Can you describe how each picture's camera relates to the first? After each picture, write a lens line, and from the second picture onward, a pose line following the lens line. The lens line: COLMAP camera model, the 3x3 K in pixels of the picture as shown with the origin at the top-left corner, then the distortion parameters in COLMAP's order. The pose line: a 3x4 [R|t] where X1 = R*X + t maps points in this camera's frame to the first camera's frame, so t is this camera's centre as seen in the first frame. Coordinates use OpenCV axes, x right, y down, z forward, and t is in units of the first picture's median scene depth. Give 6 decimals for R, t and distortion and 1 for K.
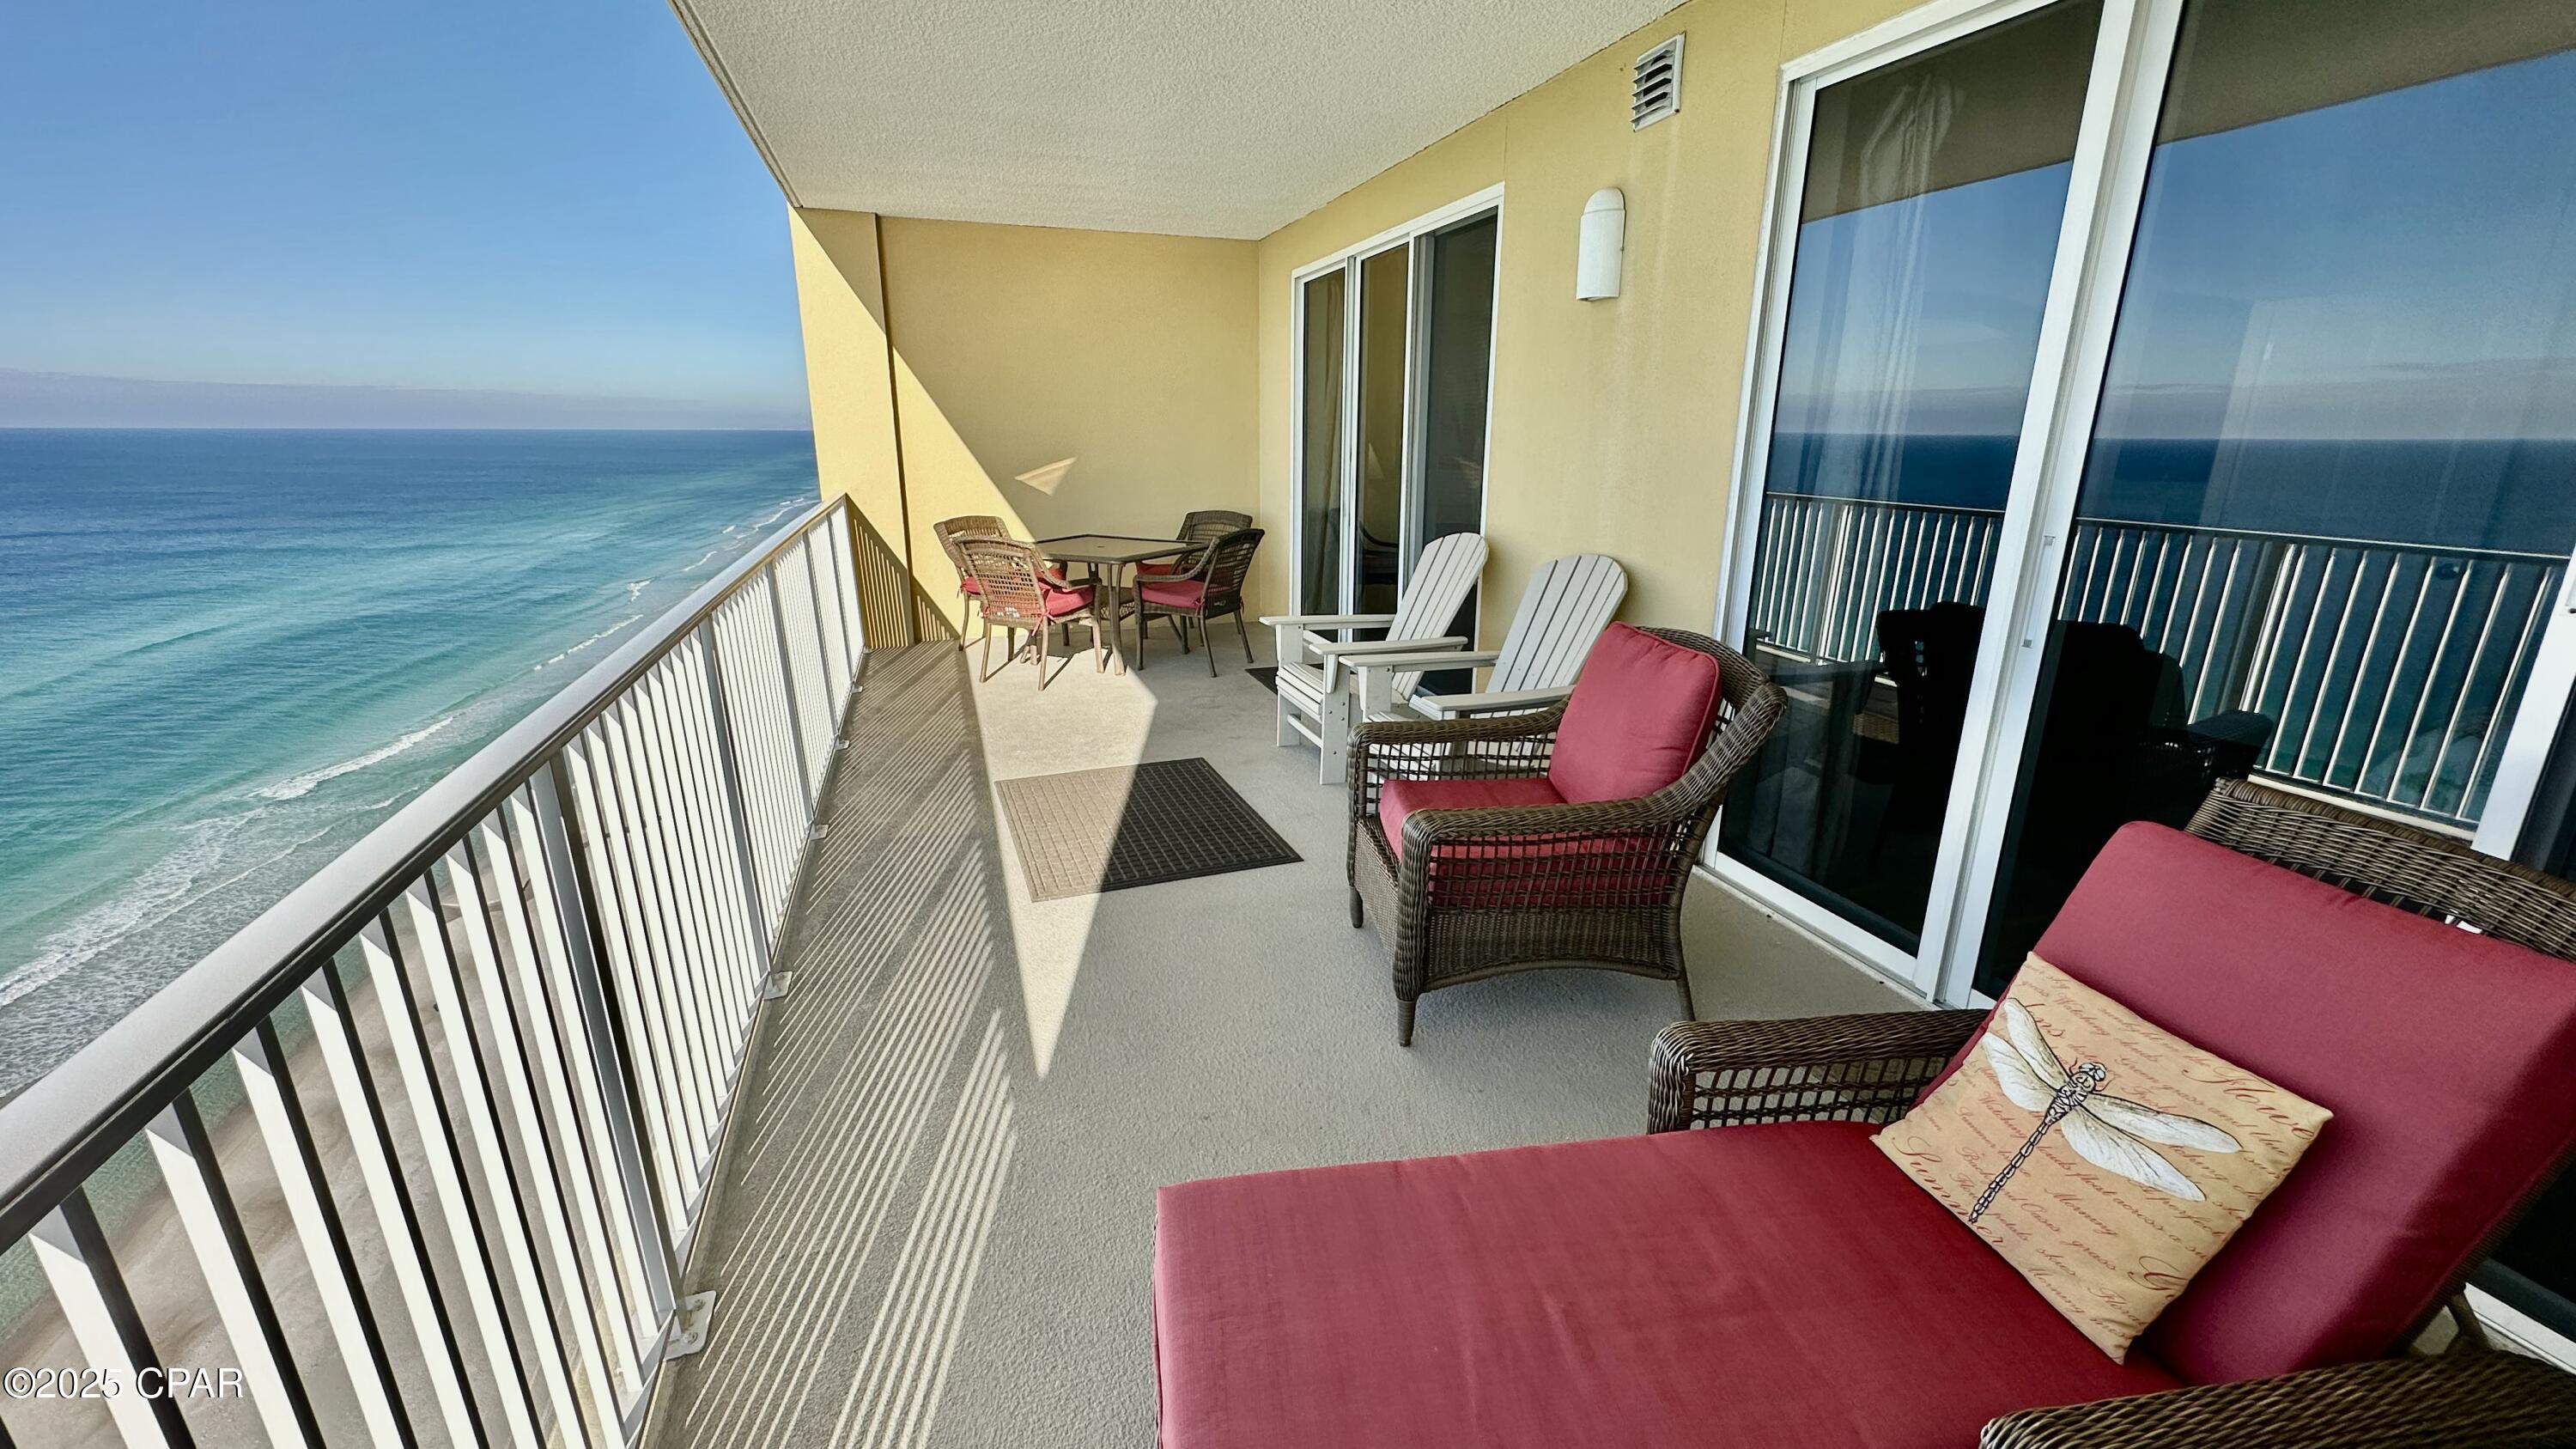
lens RADIAL K [[1029.9, 0, 1288.0], [0, 1029.9, 724.5], [0, 0, 1]] dist [-0.000864, 0.000371]
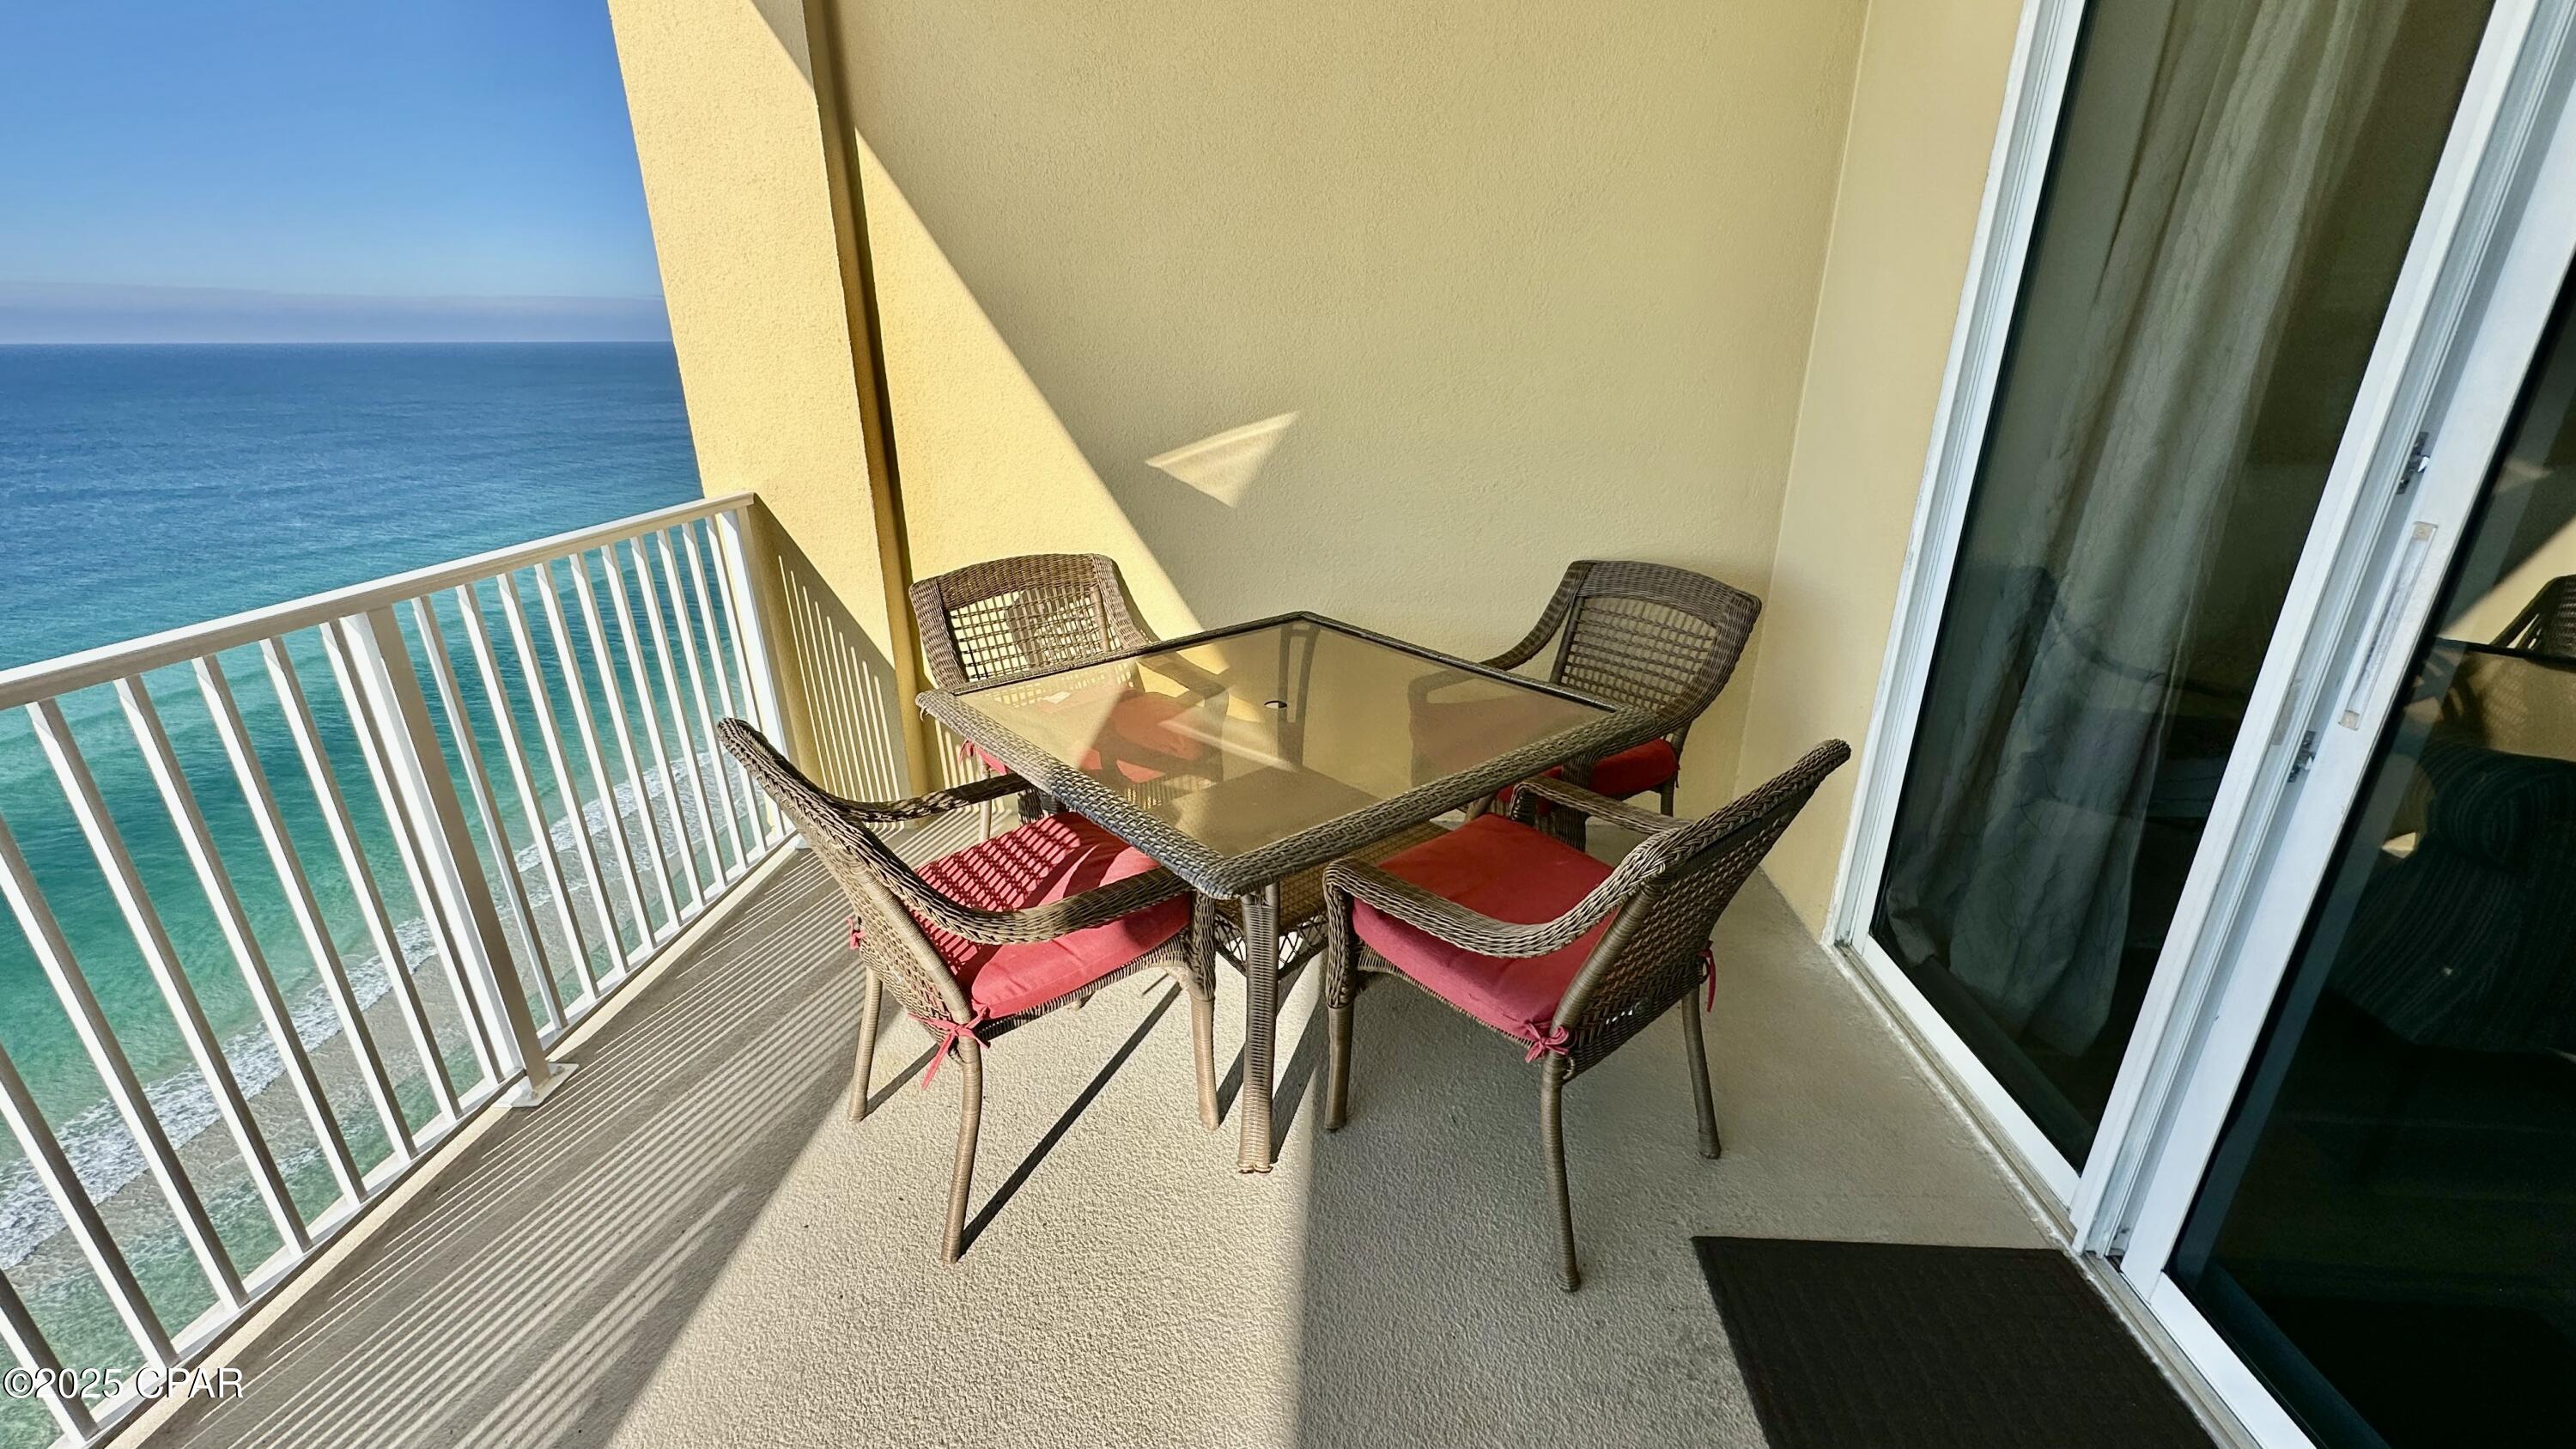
lens RADIAL K [[1029.9, 0, 1288.0], [0, 1029.9, 724.5], [0, 0, 1]] dist [-0.000864, 0.000371]
pose [[0.925058, 0.130990, -0.356524, -0.056910], [-0.107324, 0.990544, 0.085465, -0.188422], [0.364348, -0.040796, 0.930369, 0.676086]]
